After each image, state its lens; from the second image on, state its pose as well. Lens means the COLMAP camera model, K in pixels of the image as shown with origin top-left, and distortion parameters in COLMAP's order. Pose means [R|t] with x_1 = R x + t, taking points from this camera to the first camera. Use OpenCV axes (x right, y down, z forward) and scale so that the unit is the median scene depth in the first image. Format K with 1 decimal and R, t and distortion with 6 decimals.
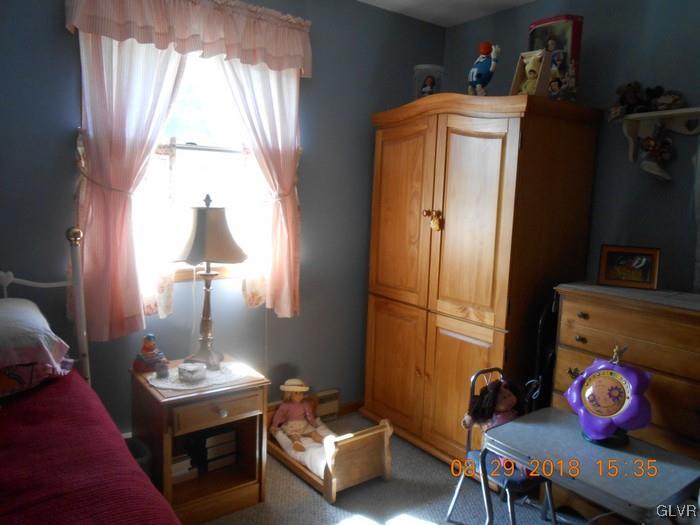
lens RADIAL K [[539.5, 0, 350.8], [0, 539.5, 262.1], [0, 0, 1]] dist [-0.039627, 0.025151]
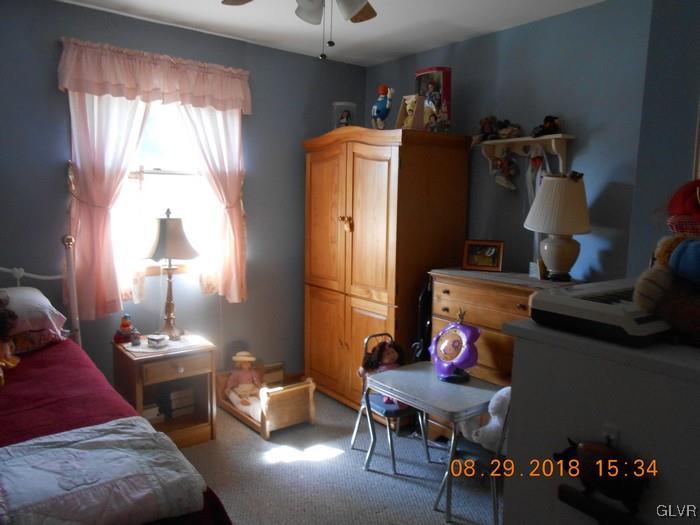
lens RADIAL K [[539.5, 0, 349.2], [0, 539.5, 263.5], [0, 0, 1]] dist [-0.039627, 0.025151]
pose [[0.999656, -0.022348, 0.013708, 0.157570], [0.022448, 0.999722, -0.007224, 0.029374], [-0.013542, 0.007529, 0.999880, -0.326279]]
